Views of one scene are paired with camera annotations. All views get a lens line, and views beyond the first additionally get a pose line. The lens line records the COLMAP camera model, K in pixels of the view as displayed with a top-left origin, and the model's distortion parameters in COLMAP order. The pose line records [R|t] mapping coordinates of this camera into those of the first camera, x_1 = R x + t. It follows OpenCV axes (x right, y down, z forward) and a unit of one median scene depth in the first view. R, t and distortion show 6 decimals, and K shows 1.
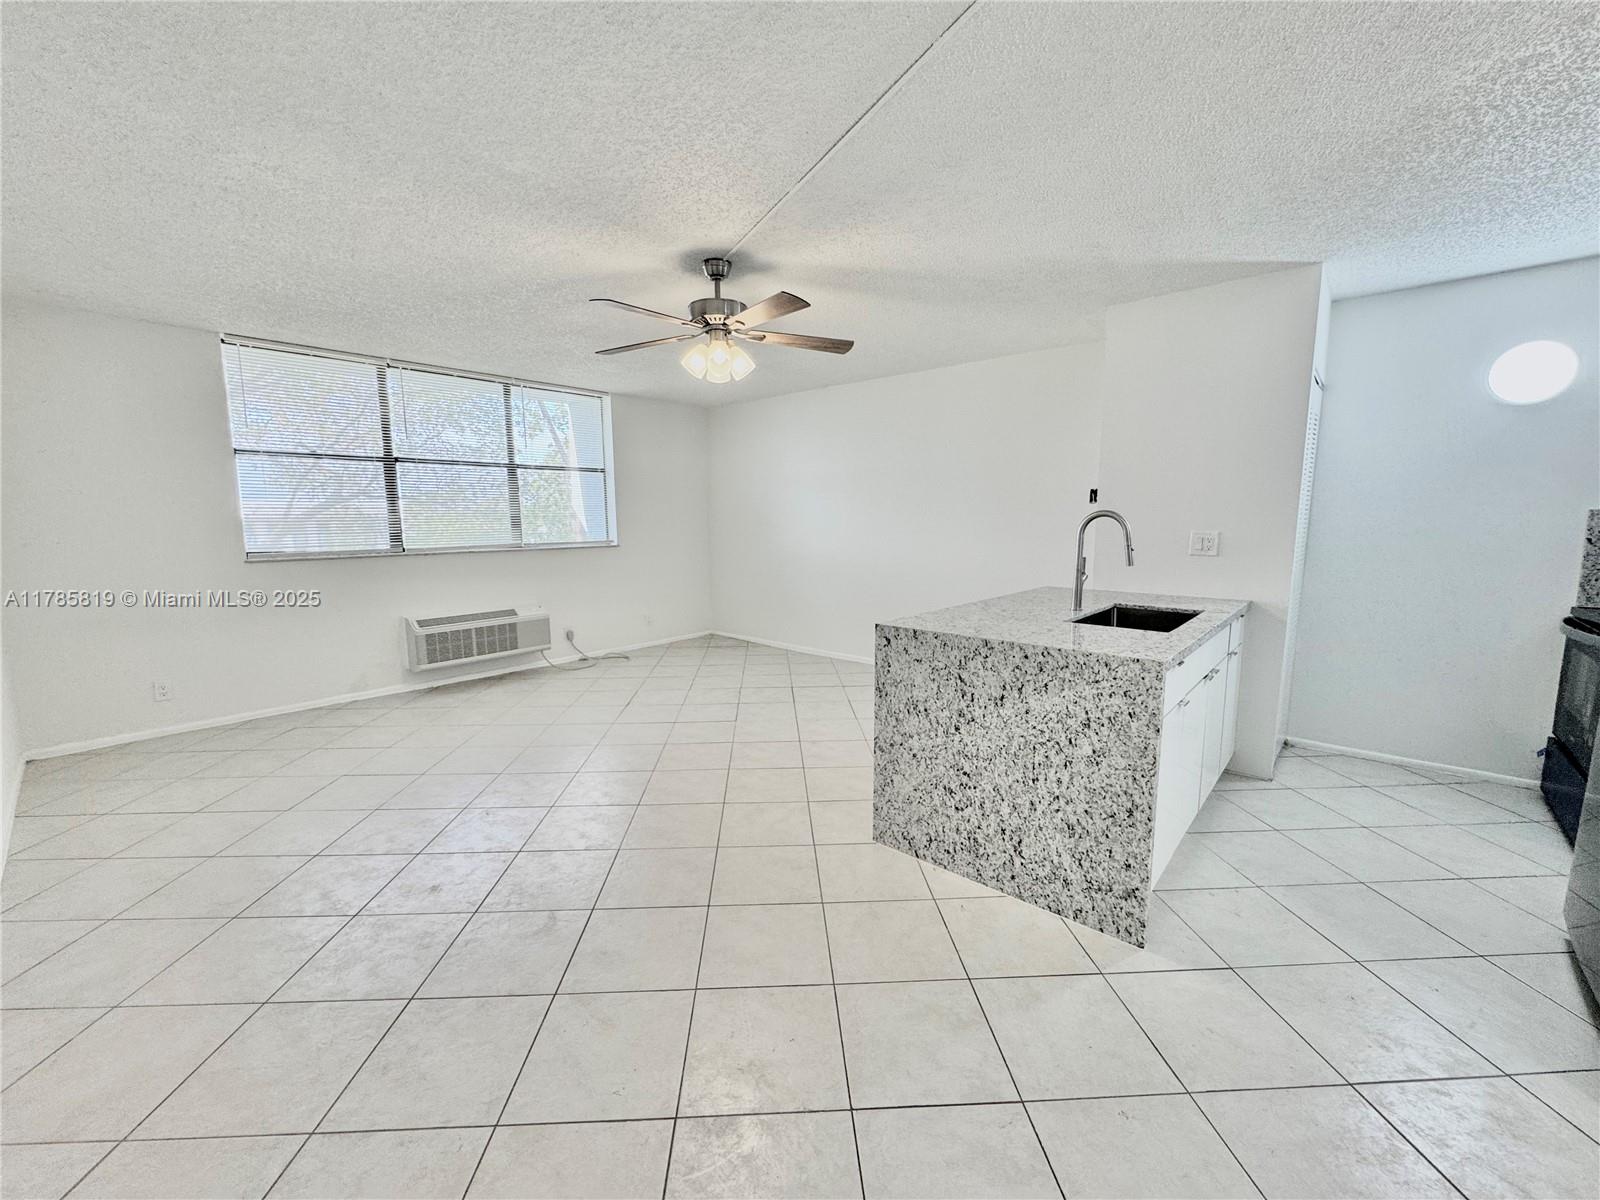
lens RADIAL K [[638.3, 0, 800.6], [0, 638.3, 595.2], [0, 0, 1]] dist [-0.004937, 0.000754]
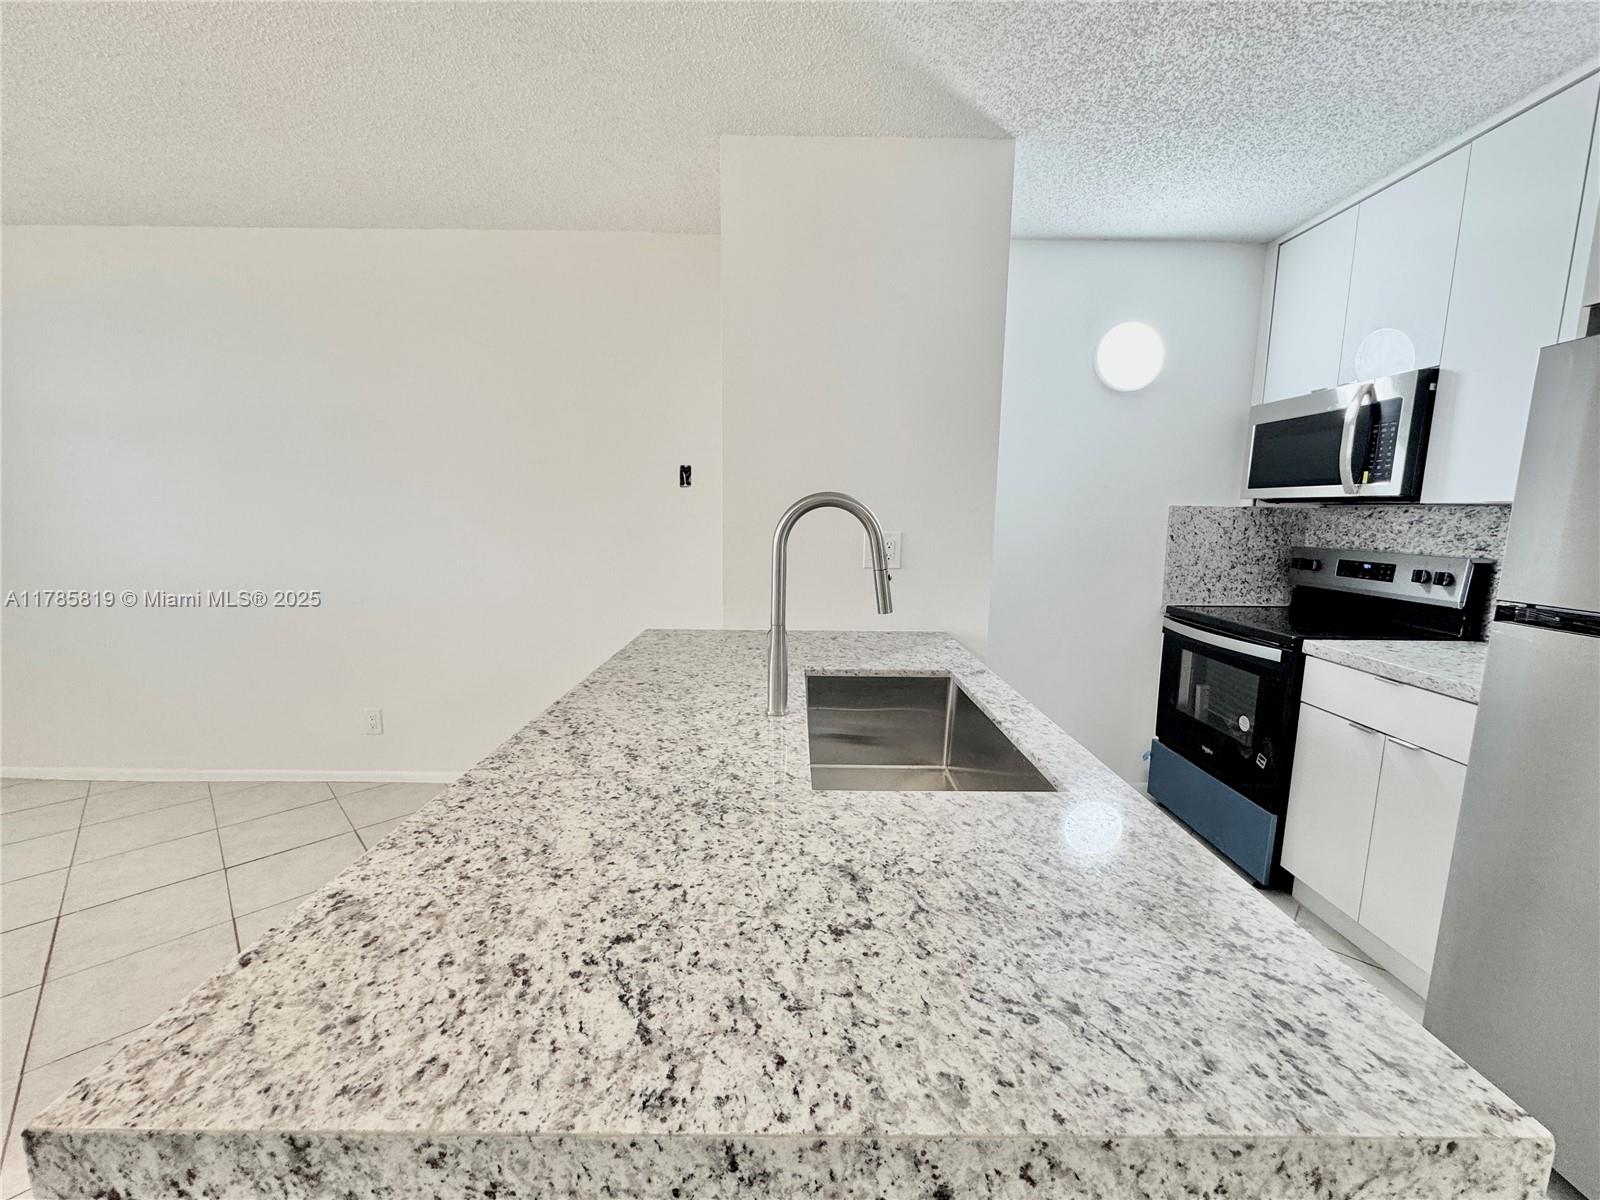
lens RADIAL K [[638.3, 0, 800.0], [0, 638.3, 599.2], [0, 0, 1]] dist [-0.004937, 0.000754]
pose [[0.742534, -0.083132, 0.664630, 0.130505], [0.070397, 0.996458, 0.045988, -0.066942], [-0.666099, 0.012641, 0.745756, 0.567340]]
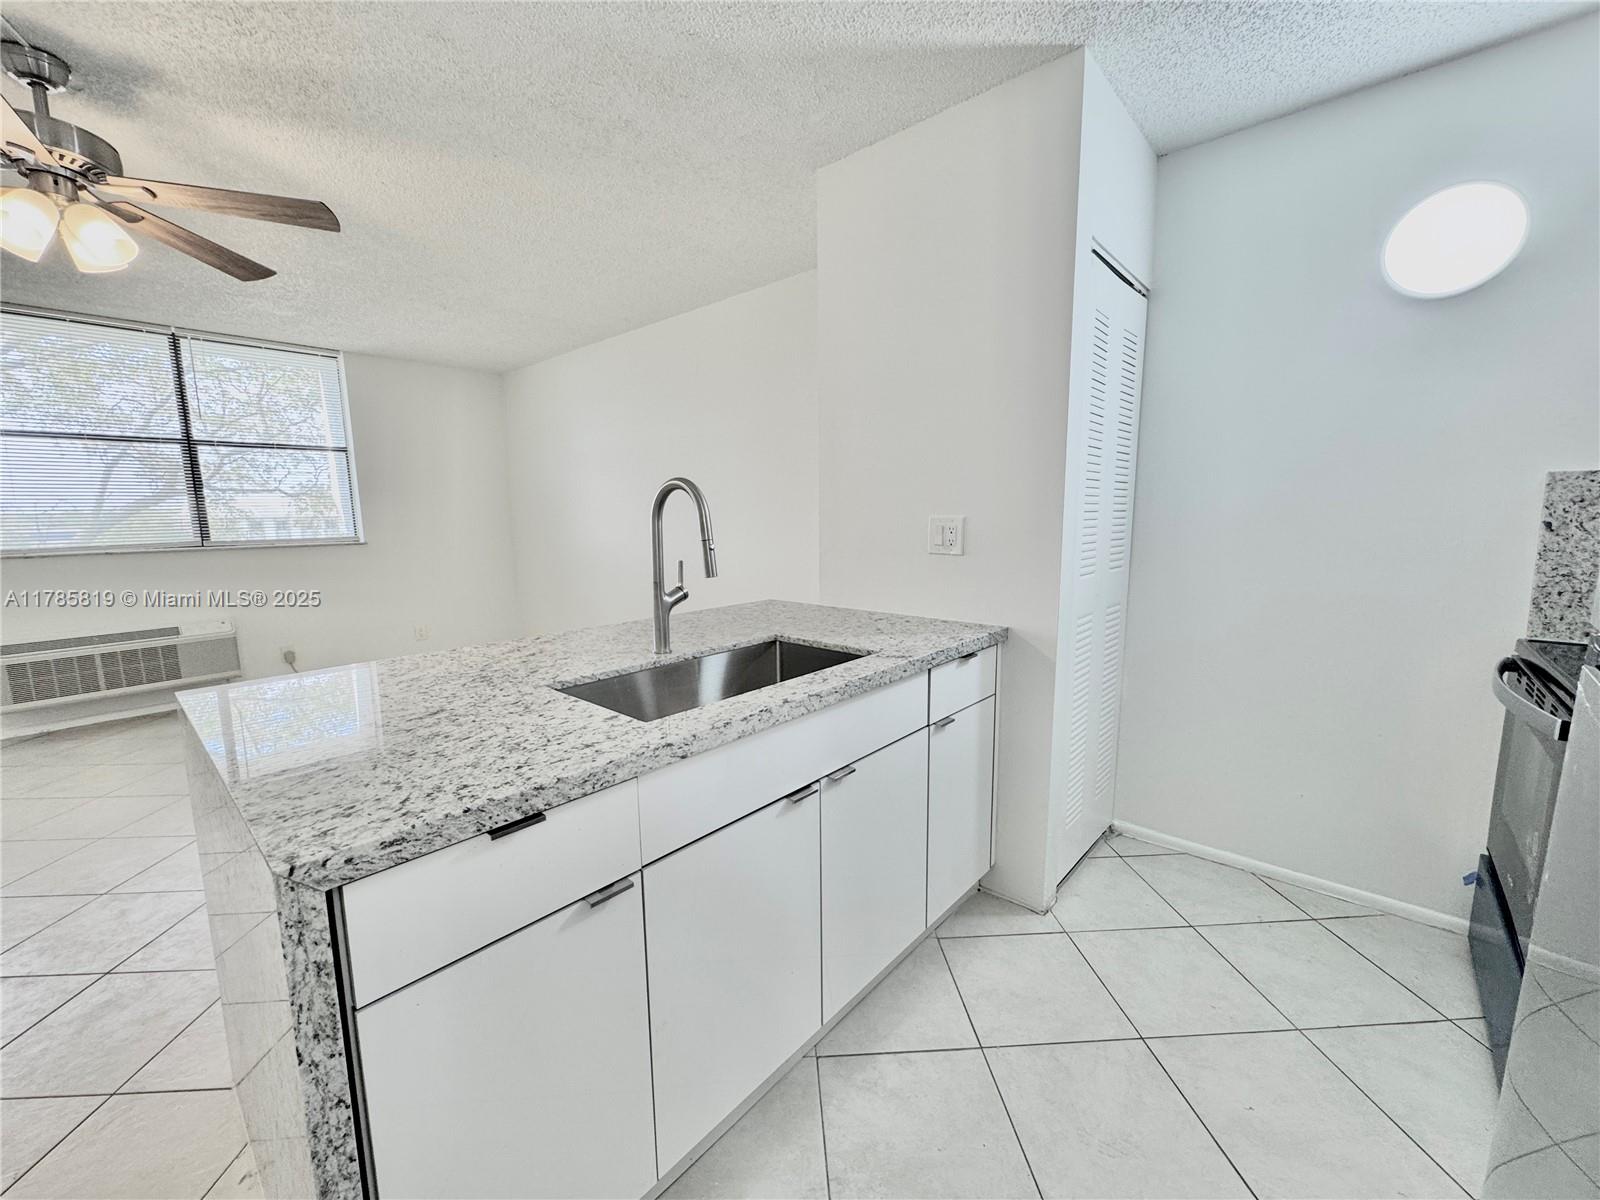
lens RADIAL K [[638.3, 0, 798.6], [0, 638.3, 595.7], [0, 0, 1]] dist [-0.004937, 0.000754]
pose [[0.999972, -0.007369, 0.001380, 0.484371], [0.007355, 0.999928, 0.009508, -0.028466], [-0.001450, -0.009497, 0.999954, 0.365176]]
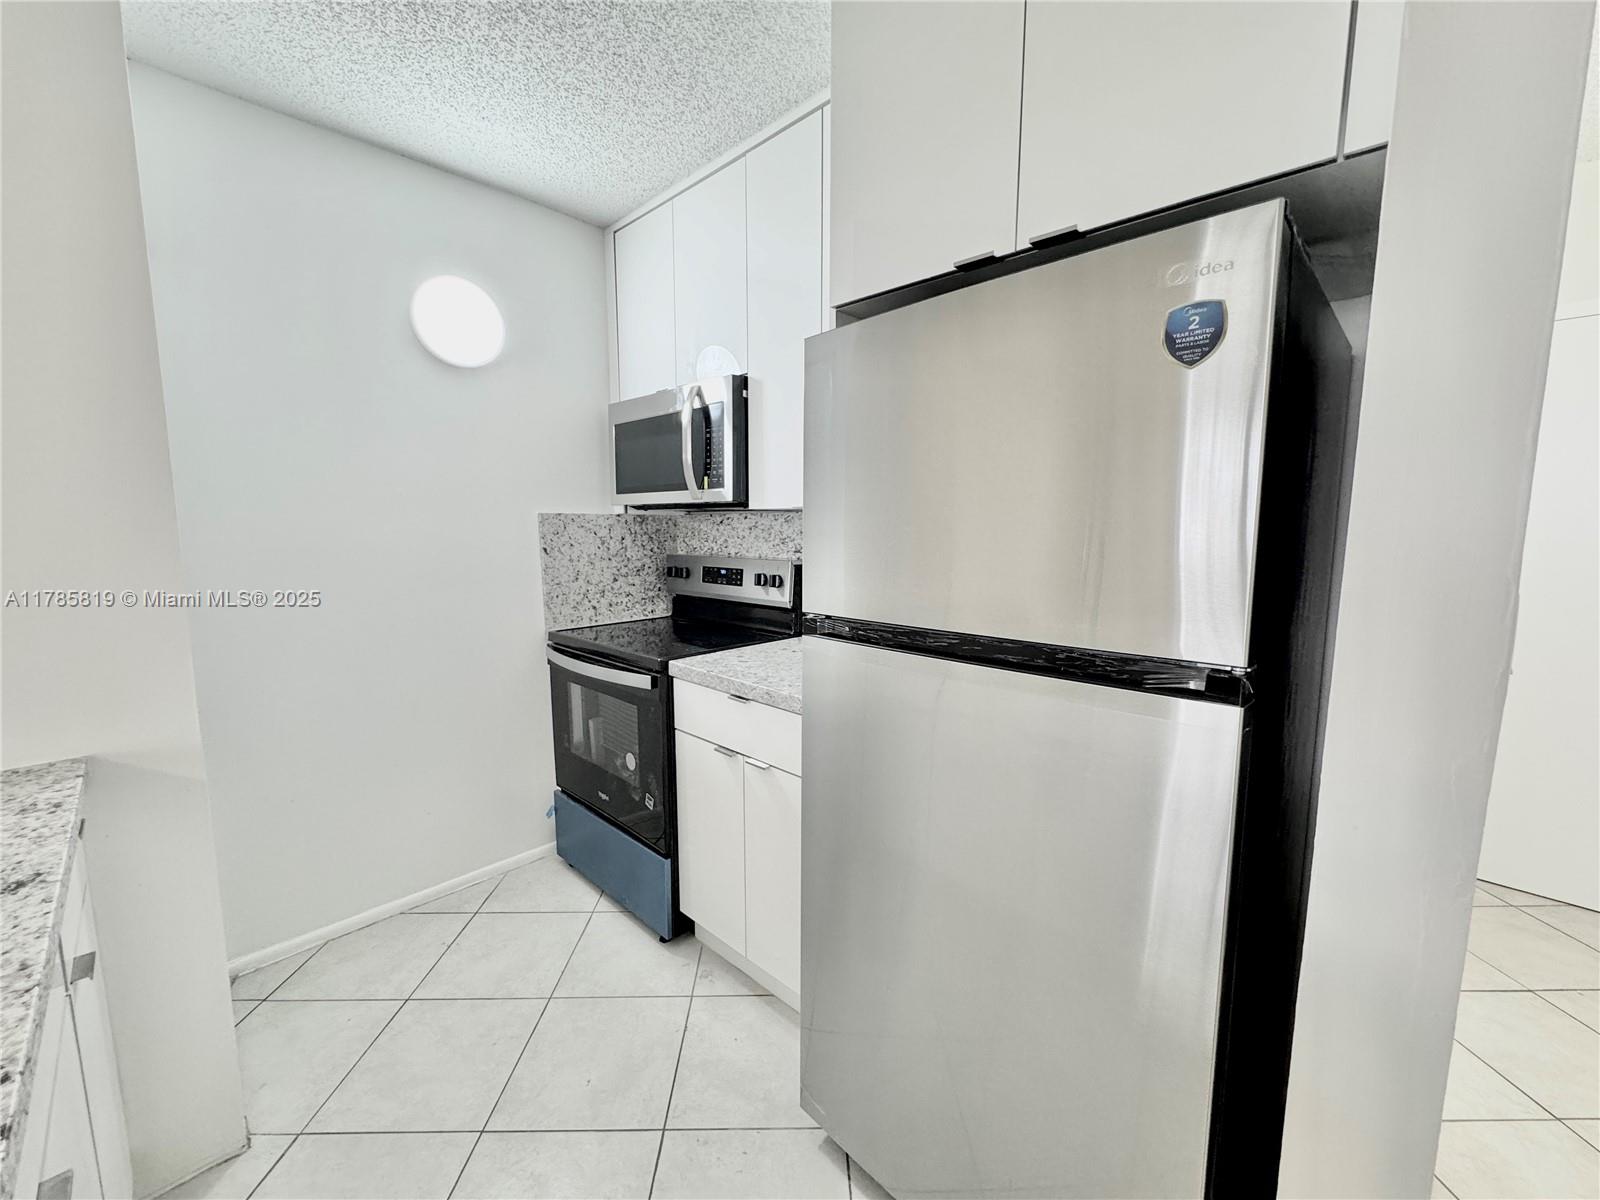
lens RADIAL K [[638.3, 0, 795.4], [0, 638.3, 598.4], [0, 0, 1]] dist [-0.004937, 0.000754]
pose [[0.044217, -0.117958, 0.992034, 0.367961], [0.125241, 0.985825, 0.111638, -0.067185], [-0.991141, 0.119307, 0.058363, 0.554580]]
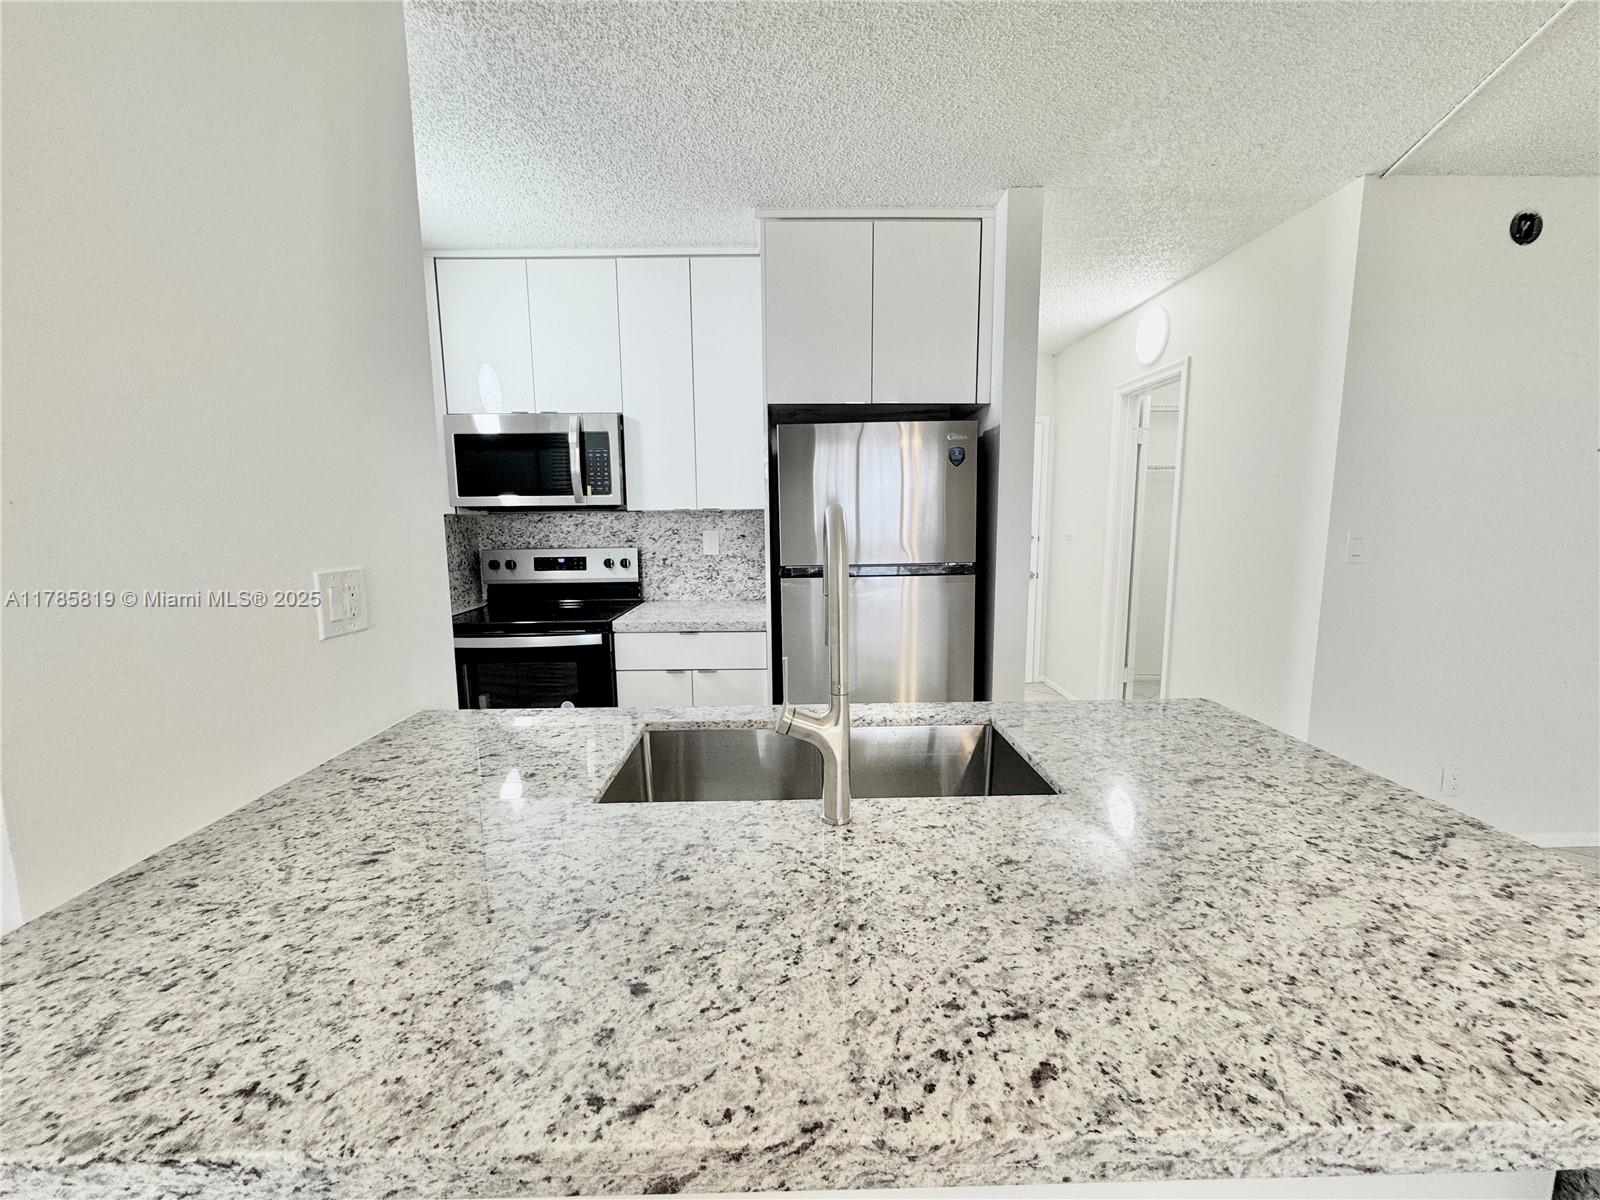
lens RADIAL K [[638.3, 0, 796.6], [0, 638.3, 601.6], [0, 0, 1]] dist [-0.004937, 0.000754]
pose [[-0.674470, -0.091301, 0.732635, 0.194135], [0.104097, 0.970651, 0.216795, -0.132521], [-0.730926, 0.222487, -0.645171, 1.042064]]
